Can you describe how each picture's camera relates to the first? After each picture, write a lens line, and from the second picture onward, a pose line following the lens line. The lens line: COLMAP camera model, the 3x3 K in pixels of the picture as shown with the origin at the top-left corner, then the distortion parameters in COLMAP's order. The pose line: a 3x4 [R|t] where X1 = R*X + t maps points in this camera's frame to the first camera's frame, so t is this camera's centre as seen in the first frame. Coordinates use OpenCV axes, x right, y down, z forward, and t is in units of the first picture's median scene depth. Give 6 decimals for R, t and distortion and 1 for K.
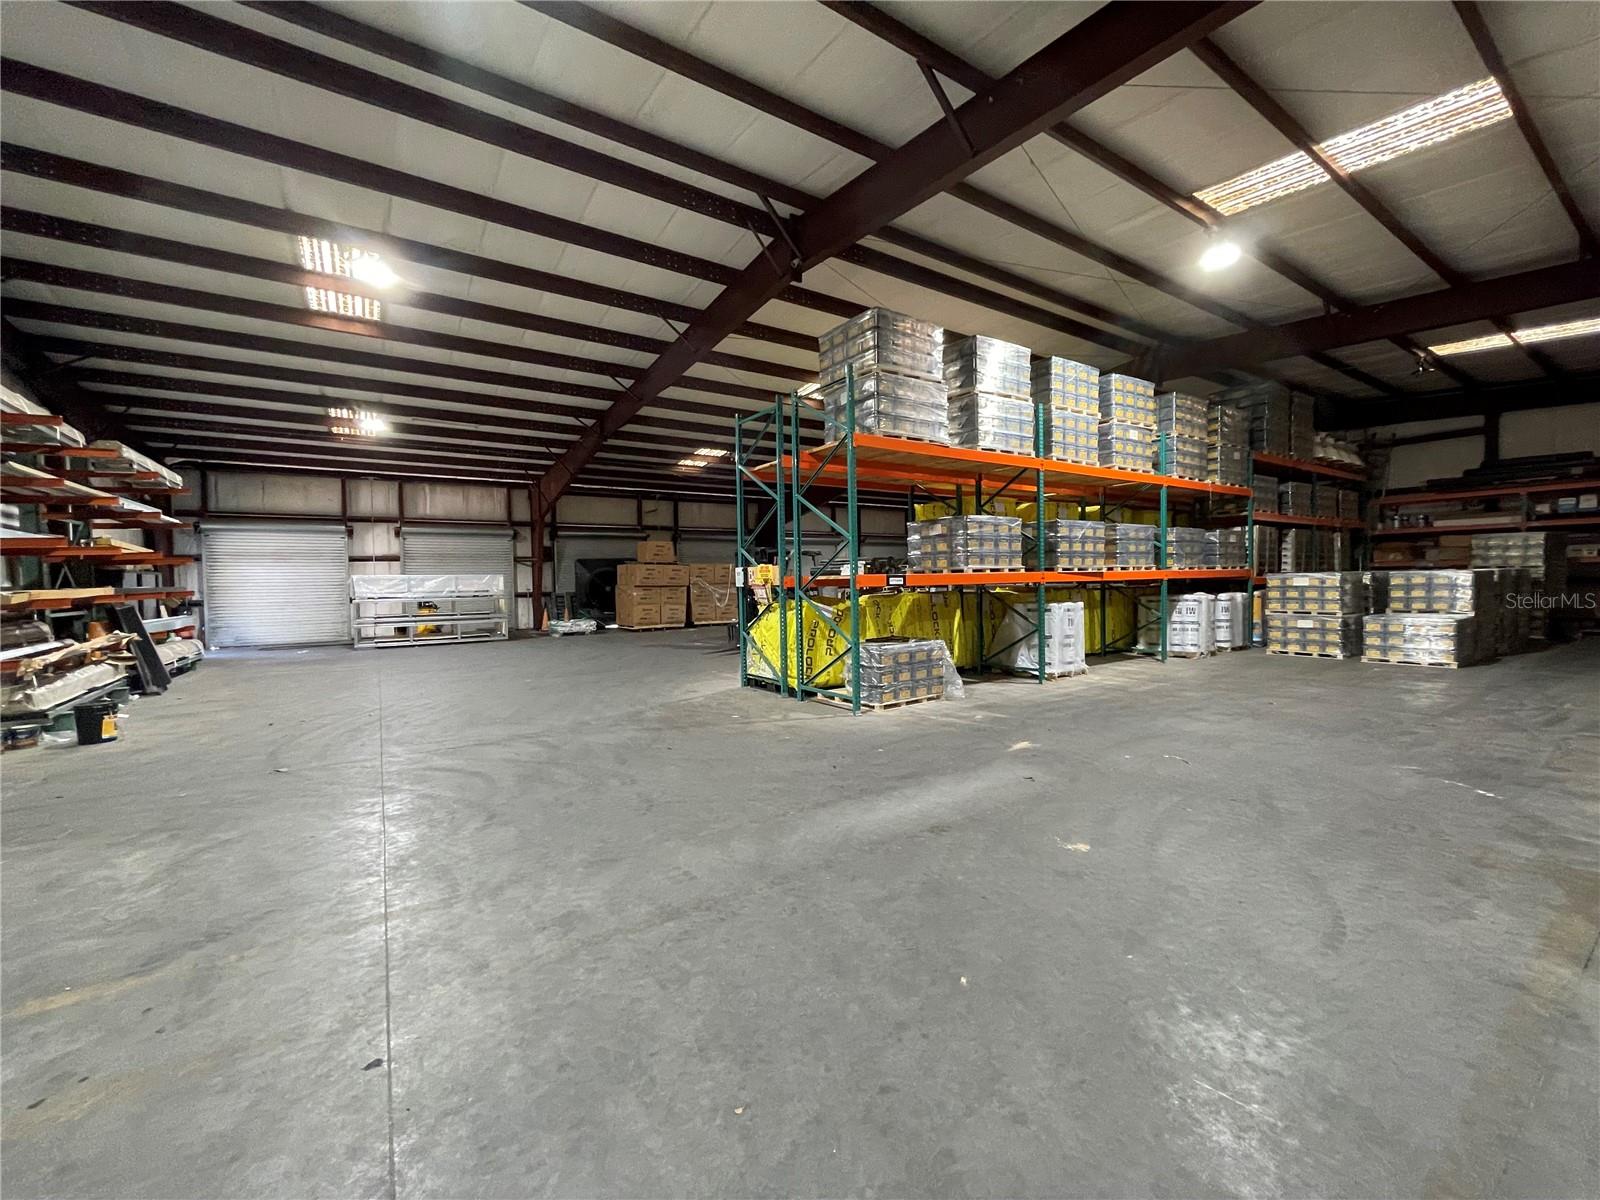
lens RADIAL K [[644.5, 0, 802.4], [0, 644.5, 596.0], [0, 0, 1]] dist [-0.000719, -0.000450]
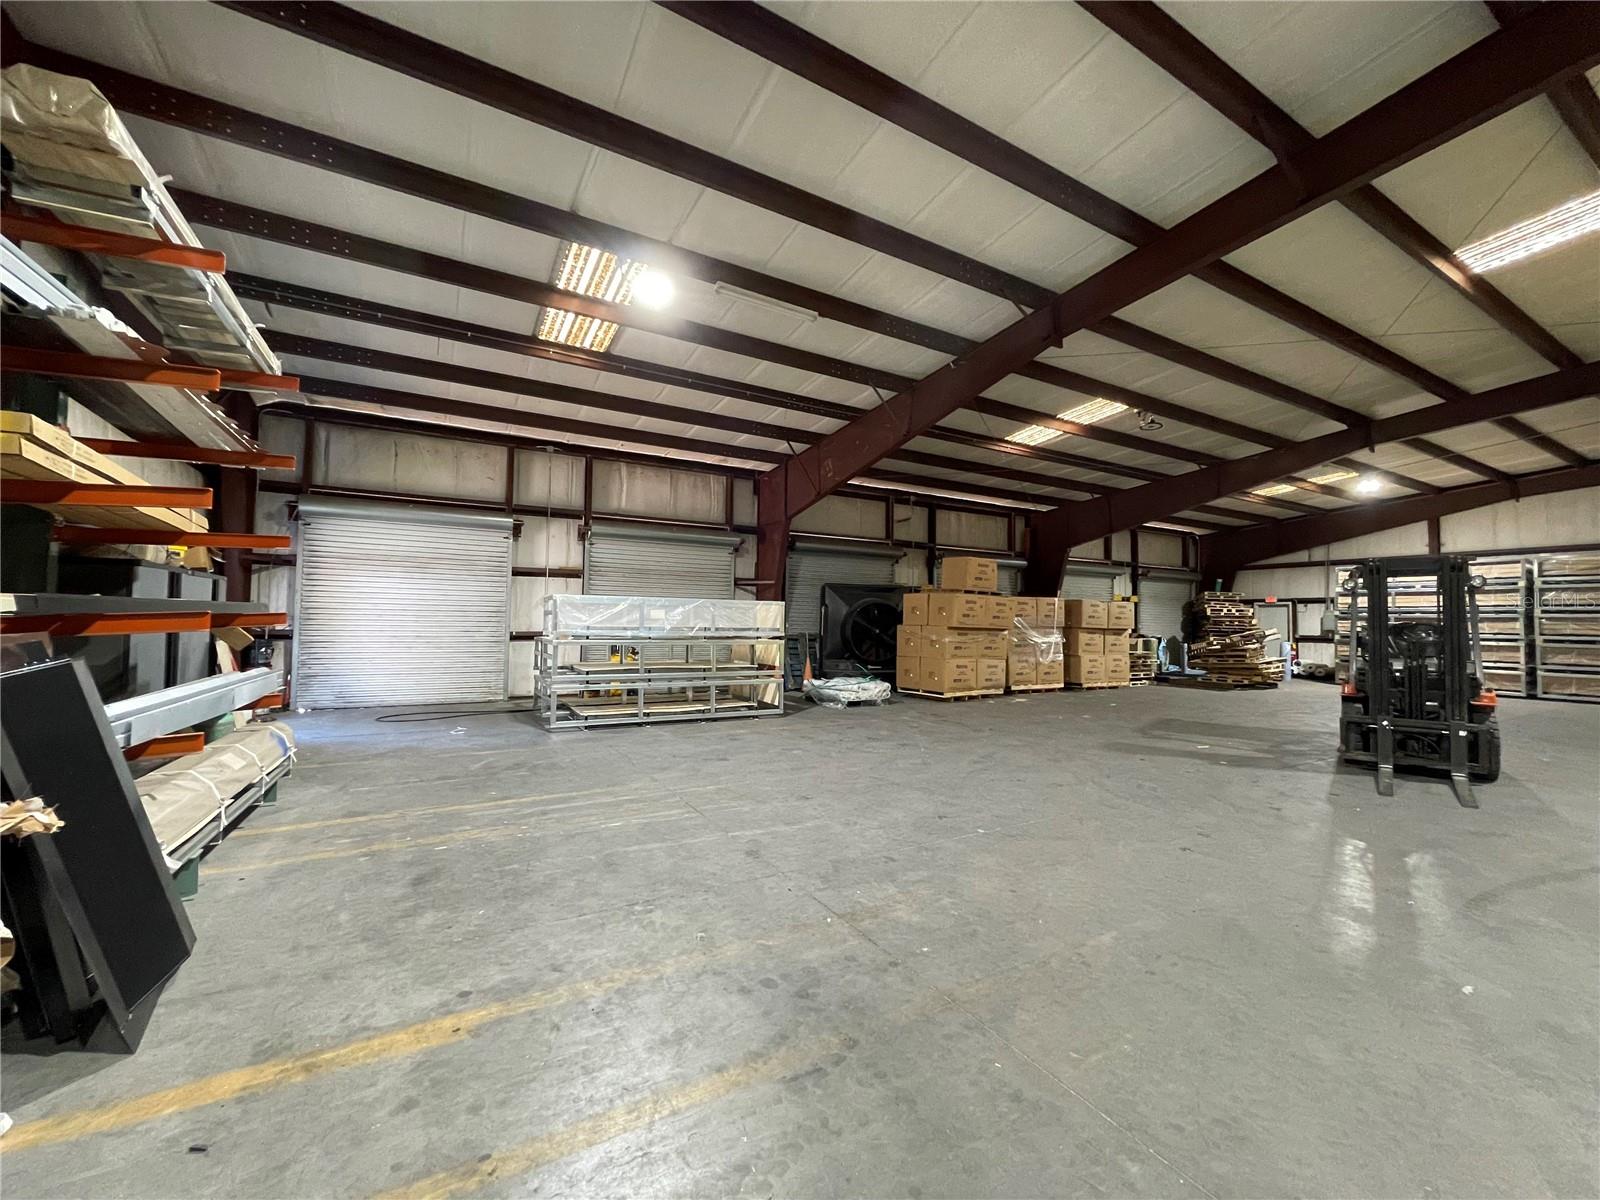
lens RADIAL K [[644.5, 0, 802.4], [0, 644.5, 596.0], [0, 0, 1]] dist [-0.000719, -0.000450]
pose [[0.997430, 0.027916, -0.065978, -0.775525], [-0.032243, 0.997335, -0.065447, -0.001823], [0.063976, 0.067406, 0.995672, 0.798802]]
